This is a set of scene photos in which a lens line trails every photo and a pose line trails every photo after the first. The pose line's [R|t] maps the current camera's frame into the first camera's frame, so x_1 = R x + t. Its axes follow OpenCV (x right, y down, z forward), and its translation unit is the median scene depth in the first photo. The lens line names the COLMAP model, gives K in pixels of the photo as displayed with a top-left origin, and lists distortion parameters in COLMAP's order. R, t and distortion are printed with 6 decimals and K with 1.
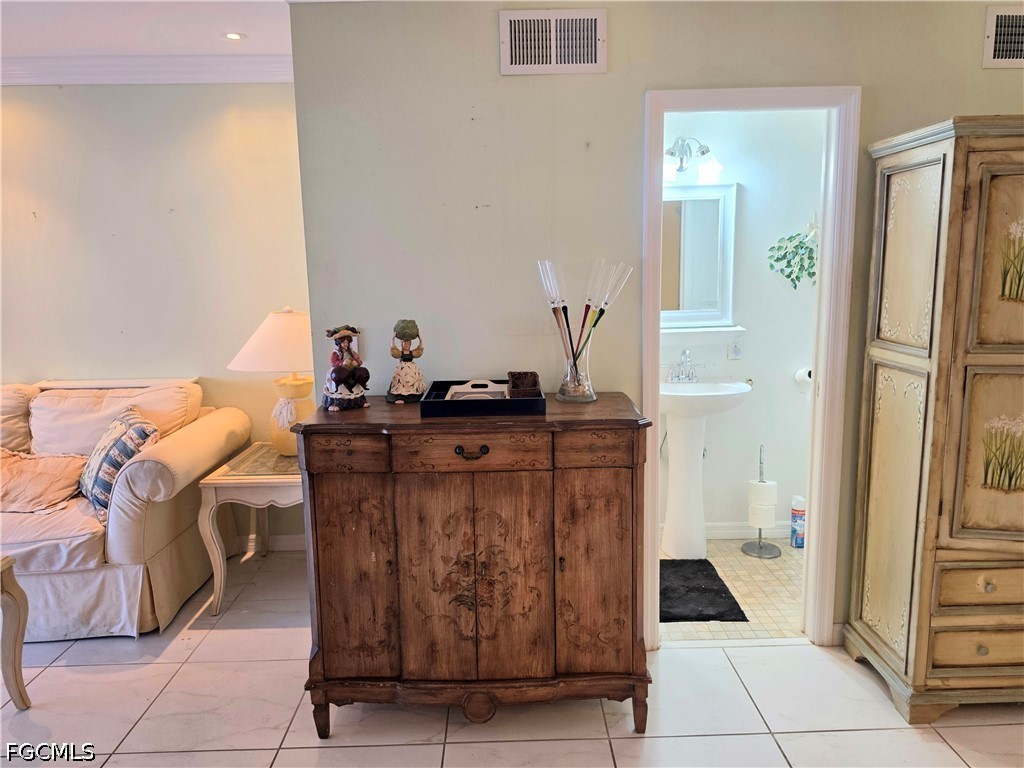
lens RADIAL K [[713.9, 0, 502.2], [0, 713.9, 383.2], [0, 0, 1]] dist [0.056646, -0.075825]
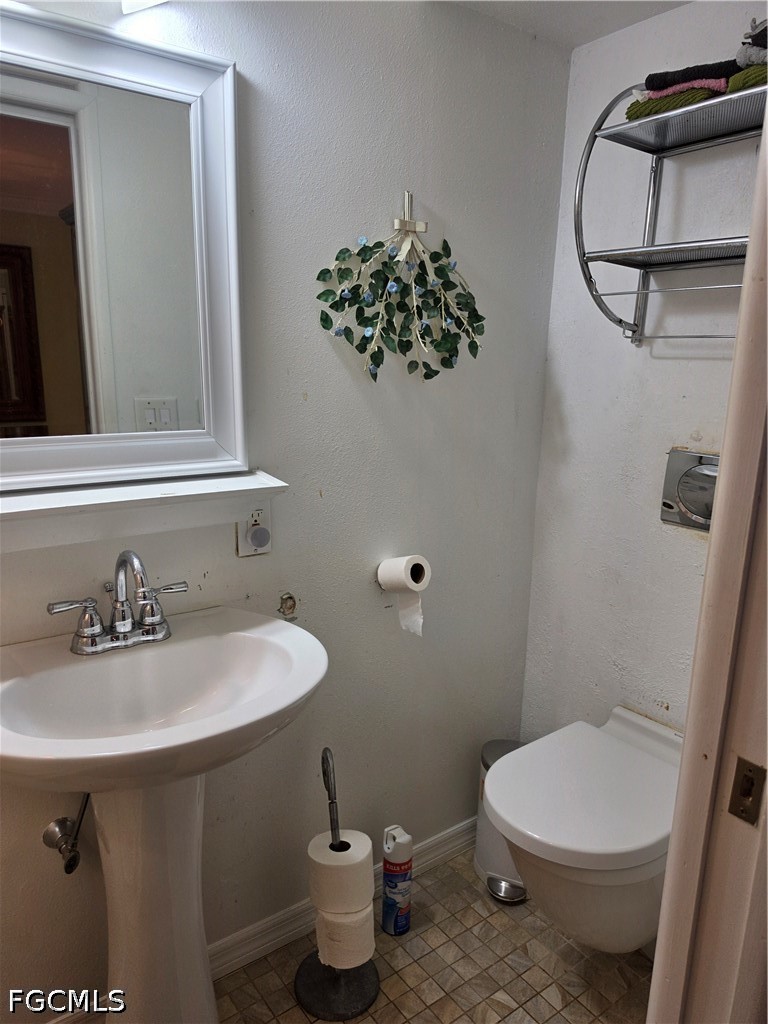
lens RADIAL K [[713.9, 0, 378.5], [0, 713.9, 518.5], [0, 0, 1]] dist [0.056646, -0.075825]
pose [[0.809050, -0.090016, 0.580806, 0.156750], [0.059121, 0.995654, 0.071957, -0.079718], [-0.584759, -0.023879, 0.810856, 0.657492]]
